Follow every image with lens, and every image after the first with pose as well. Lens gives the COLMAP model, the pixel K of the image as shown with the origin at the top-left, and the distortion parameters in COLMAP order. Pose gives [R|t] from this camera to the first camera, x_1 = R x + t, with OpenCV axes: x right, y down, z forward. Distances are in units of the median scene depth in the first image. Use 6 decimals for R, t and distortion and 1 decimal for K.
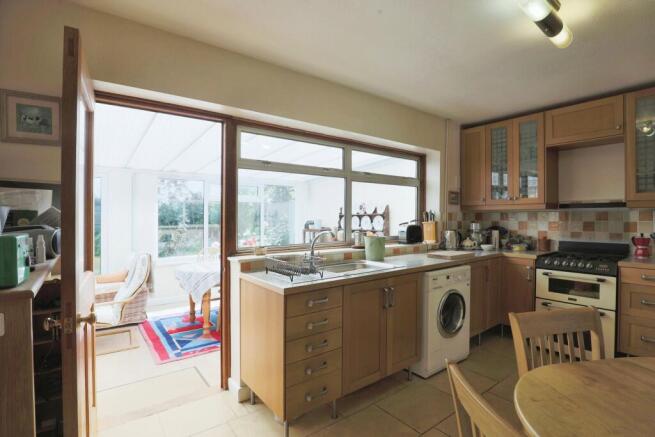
lens RADIAL K [[320.4, 0, 326.9], [0, 320.4, 223.9], [0, 0, 1]] dist [-0.030058, 0.000238]
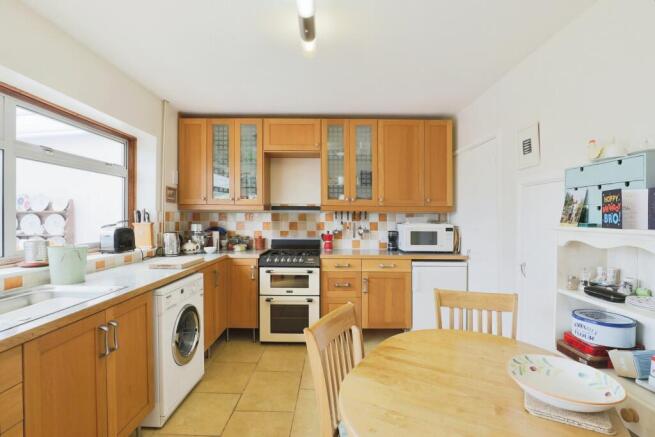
lens RADIAL K [[320.4, 0, 326.9], [0, 320.4, 223.9], [0, 0, 1]] dist [-0.030058, 0.000238]
pose [[0.606790, -0.009961, 0.794800, -0.033973], [0.007756, 0.999948, 0.006612, -0.006374], [-0.794824, 0.002152, 0.606836, 0.168428]]
